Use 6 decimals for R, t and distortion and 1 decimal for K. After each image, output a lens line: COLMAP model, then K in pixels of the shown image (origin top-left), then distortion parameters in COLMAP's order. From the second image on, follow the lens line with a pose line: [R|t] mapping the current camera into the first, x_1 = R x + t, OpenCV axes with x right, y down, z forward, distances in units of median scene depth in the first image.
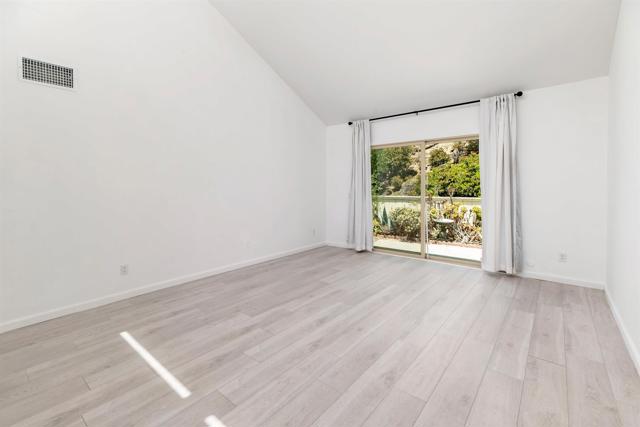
lens RADIAL K [[282.1, 0, 344.3], [0, 282.1, 188.4], [0, 0, 1]] dist [0.003999, 0.001368]
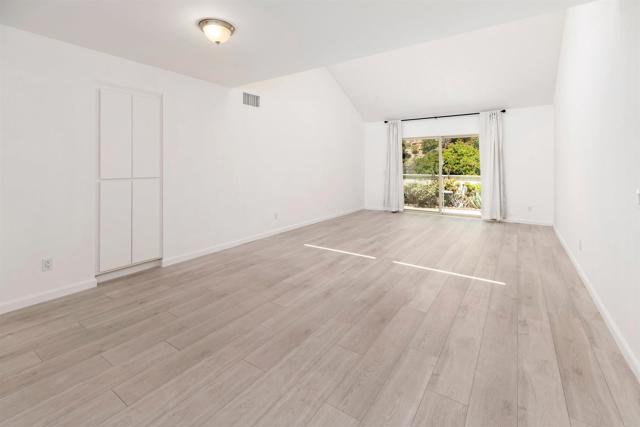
lens RADIAL K [[282.1, 0, 338.8], [0, 282.1, 161.2], [0, 0, 1]] dist [0.003999, 0.001368]
pose [[0.996642, 0.007435, 0.081548, -0.452733], [-0.005030, 0.999548, -0.029649, 0.014854], [-0.081731, 0.029139, 0.996228, -0.535294]]
